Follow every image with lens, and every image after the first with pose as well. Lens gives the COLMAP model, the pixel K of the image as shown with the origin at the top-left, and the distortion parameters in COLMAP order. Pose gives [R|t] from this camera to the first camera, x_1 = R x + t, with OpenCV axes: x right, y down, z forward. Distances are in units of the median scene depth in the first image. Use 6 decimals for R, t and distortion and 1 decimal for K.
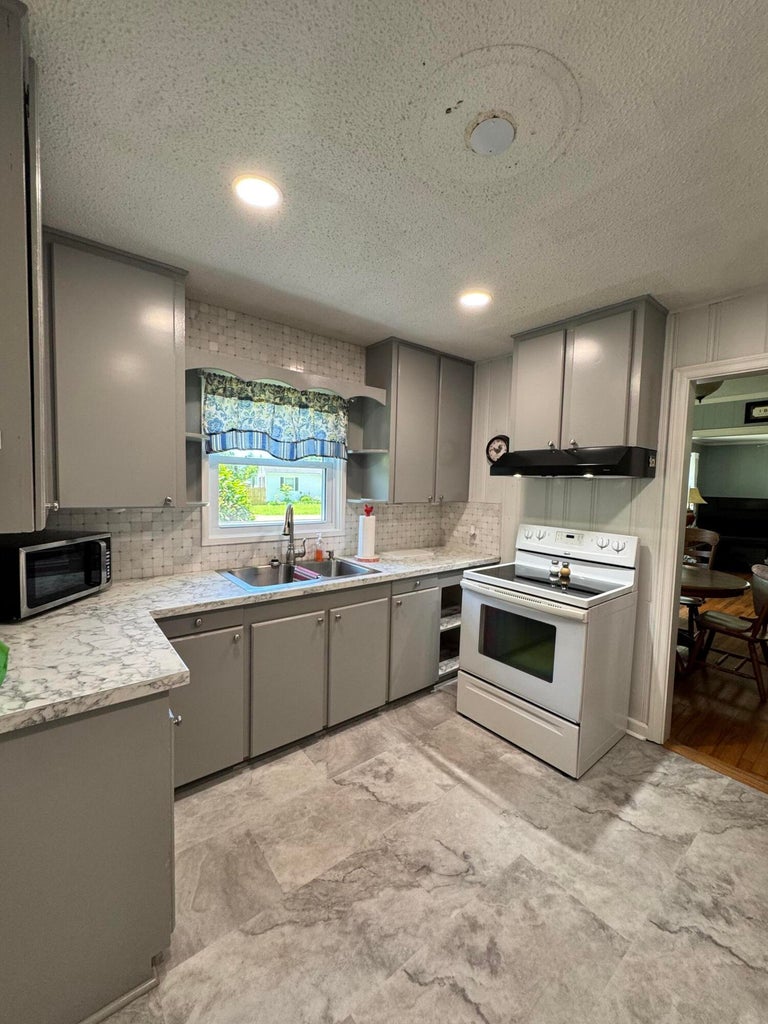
lens RADIAL K [[413.1, 0, 383.0], [0, 413.1, 510.4], [0, 0, 1]] dist [0.000313, -0.000018]
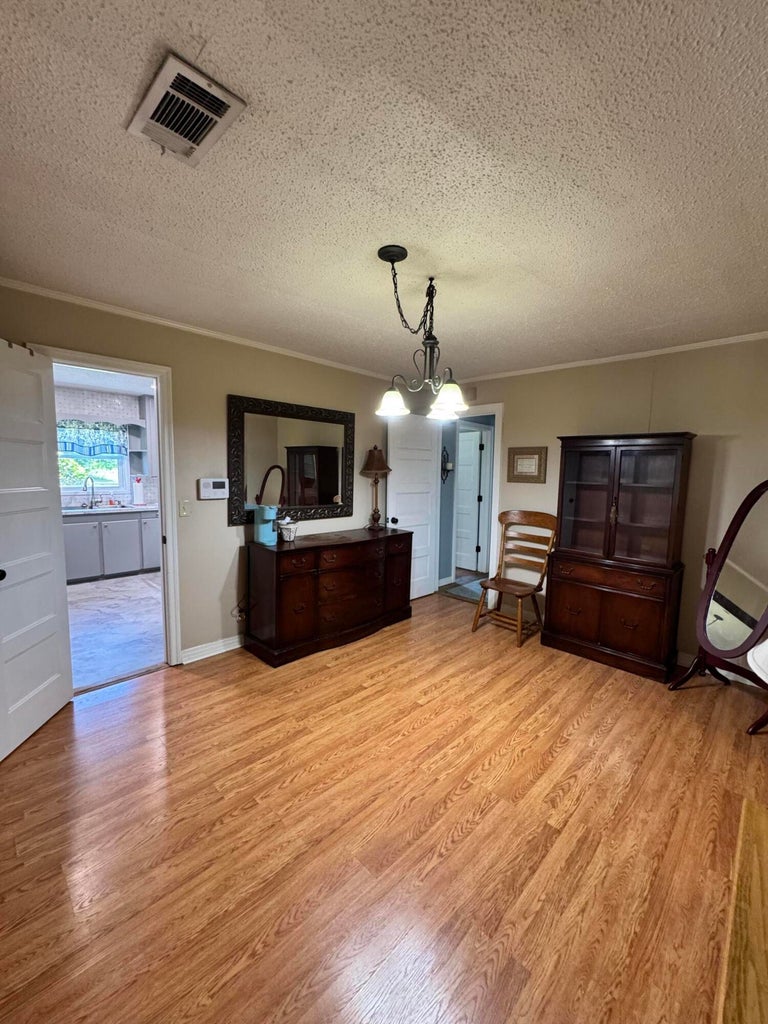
lens RADIAL K [[413.1, 0, 387.2], [0, 413.1, 512.2], [0, 0, 1]] dist [0.000313, -0.000018]
pose [[0.992883, -0.019270, 0.117526, 1.034963], [0.014894, 0.999167, 0.038003, 0.108287], [-0.118160, -0.035983, 0.992342, -1.277620]]
